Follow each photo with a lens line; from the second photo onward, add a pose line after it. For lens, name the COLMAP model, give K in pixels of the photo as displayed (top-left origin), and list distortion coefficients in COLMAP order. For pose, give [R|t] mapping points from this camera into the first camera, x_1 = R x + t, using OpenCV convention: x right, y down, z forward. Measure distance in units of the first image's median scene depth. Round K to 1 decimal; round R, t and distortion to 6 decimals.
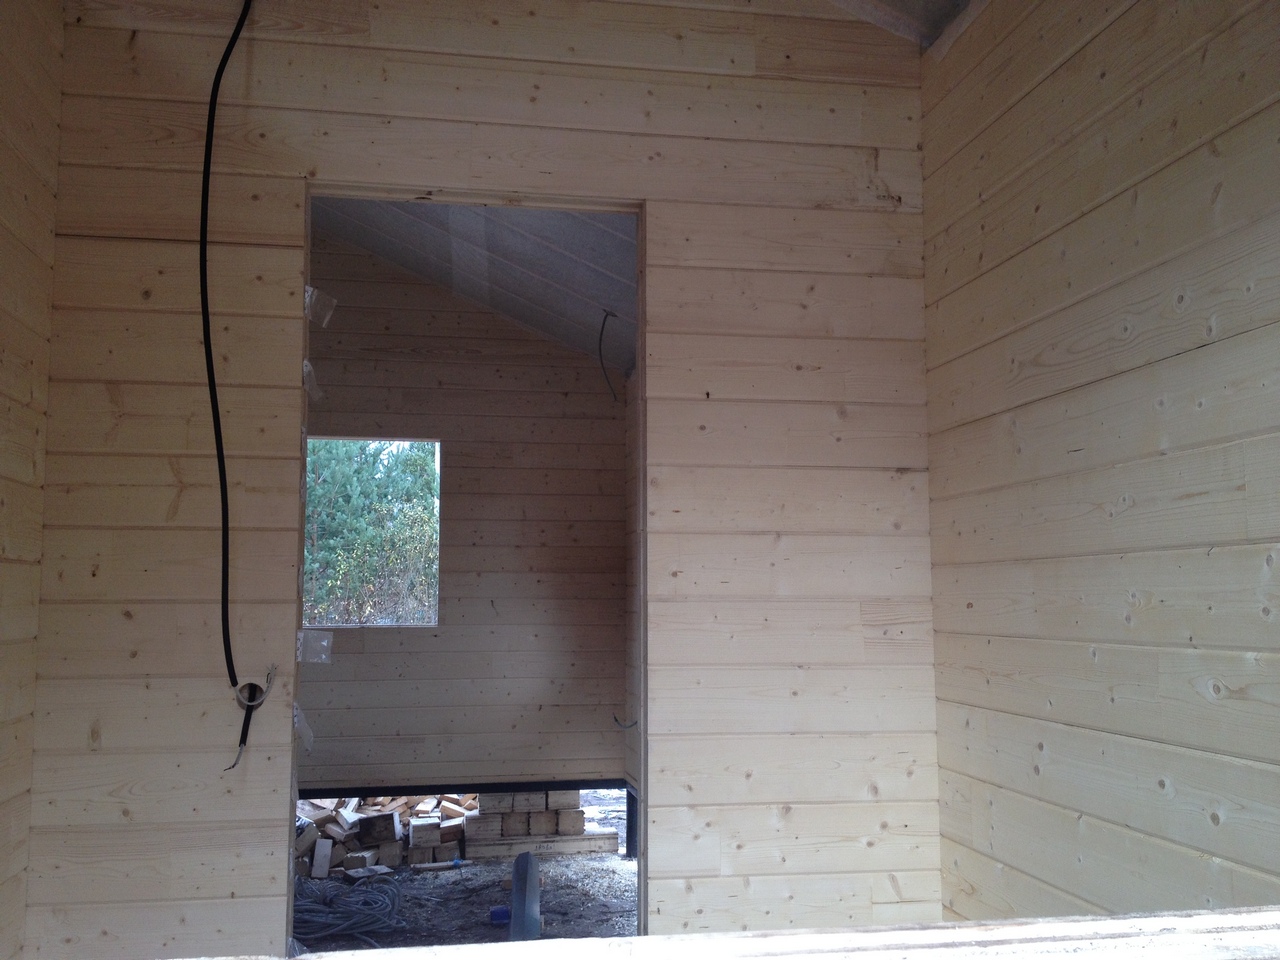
lens RADIAL K [[1236.1, 0, 656.5], [0, 1236.1, 488.1], [0, 0, 1]] dist [0.143950, -0.282811]
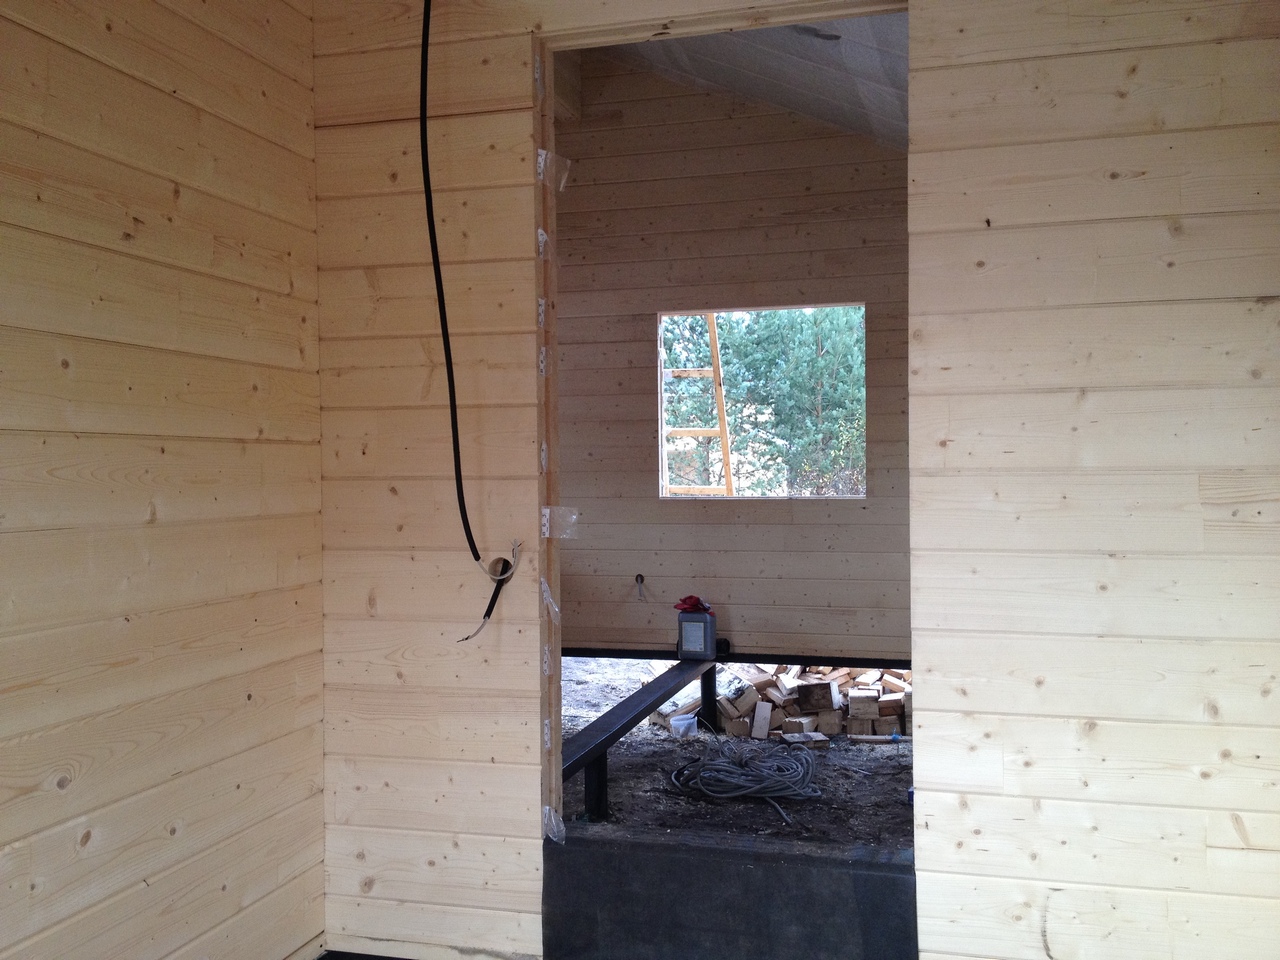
lens RADIAL K [[1228.7, 0, 636.2], [0, 1228.7, 489.5], [0, 0, 1]] dist [0.142918, -0.323652]
pose [[0.896484, -0.001238, -0.443074, 0.192893], [0.048462, 0.994270, 0.095278, 0.009801], [0.440417, -0.106887, 0.891408, 0.147547]]
